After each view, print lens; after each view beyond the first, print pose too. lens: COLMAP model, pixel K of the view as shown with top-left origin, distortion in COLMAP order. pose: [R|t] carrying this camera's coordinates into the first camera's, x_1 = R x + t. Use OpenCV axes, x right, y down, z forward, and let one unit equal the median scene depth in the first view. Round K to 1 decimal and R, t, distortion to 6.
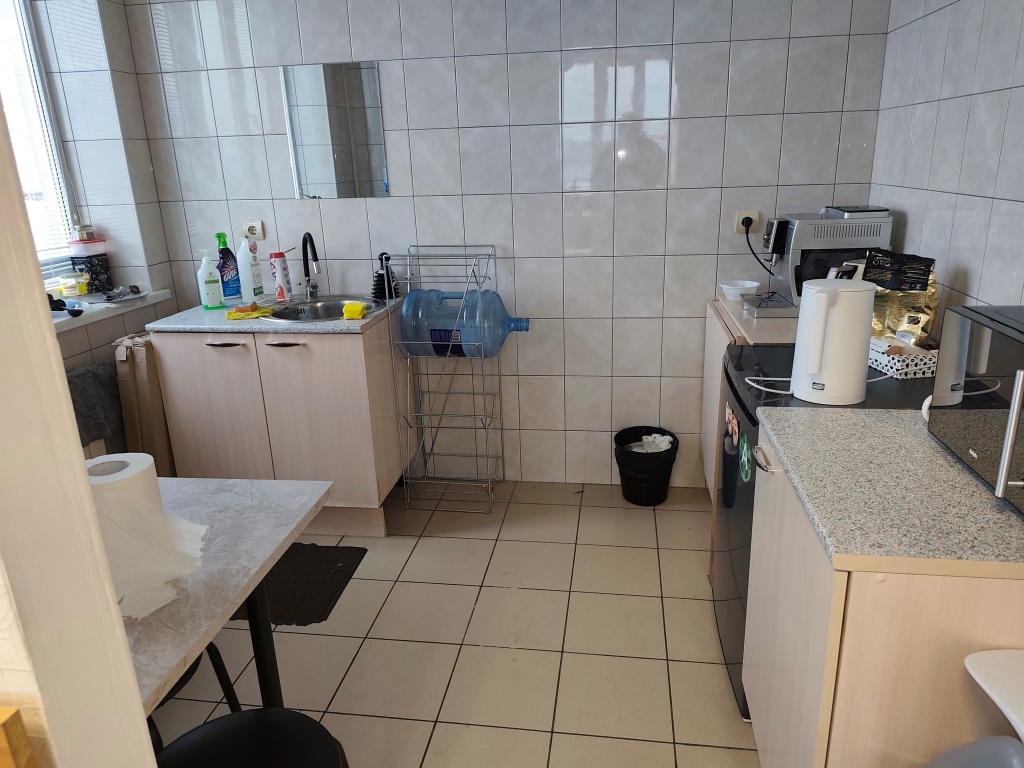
lens RADIAL K [[677.7, 0, 502.8], [0, 677.7, 371.4], [0, 0, 1]] dist [0.023586, -0.017976]
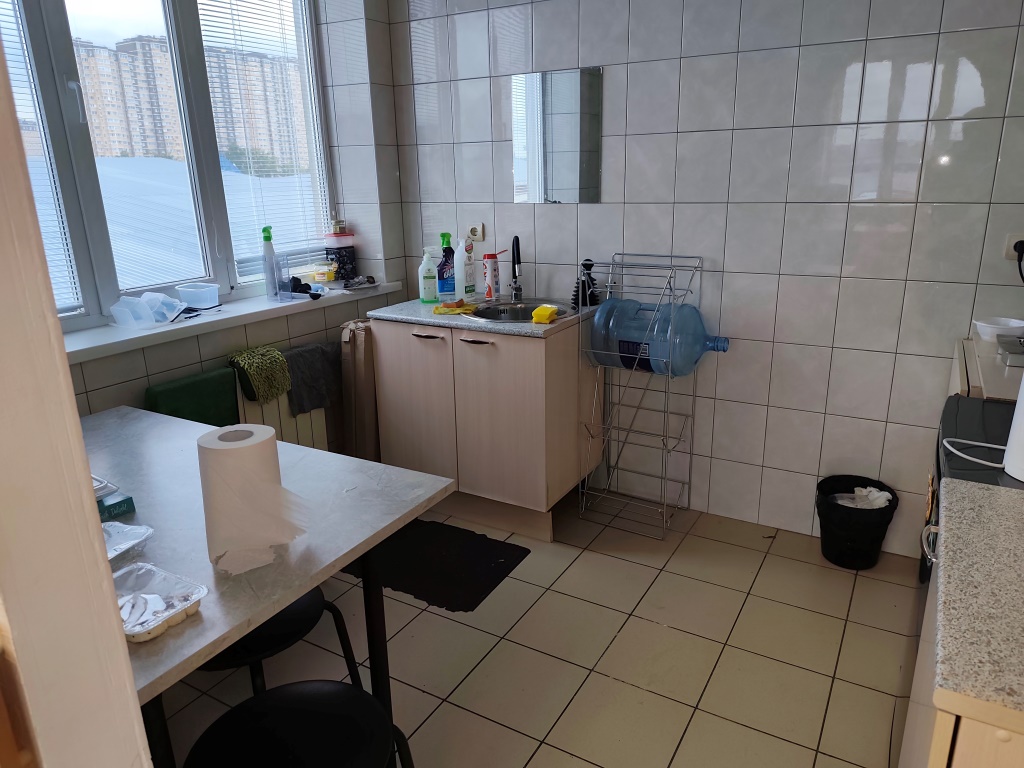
lens RADIAL K [[677.7, 0, 517.4], [0, 677.7, 372.6], [0, 0, 1]] dist [0.023586, -0.017976]
pose [[0.931609, 0.114232, -0.345046, 0.093031], [-0.116376, 0.993098, 0.014567, -0.012713], [0.344328, 0.026585, 0.938473, 0.038844]]
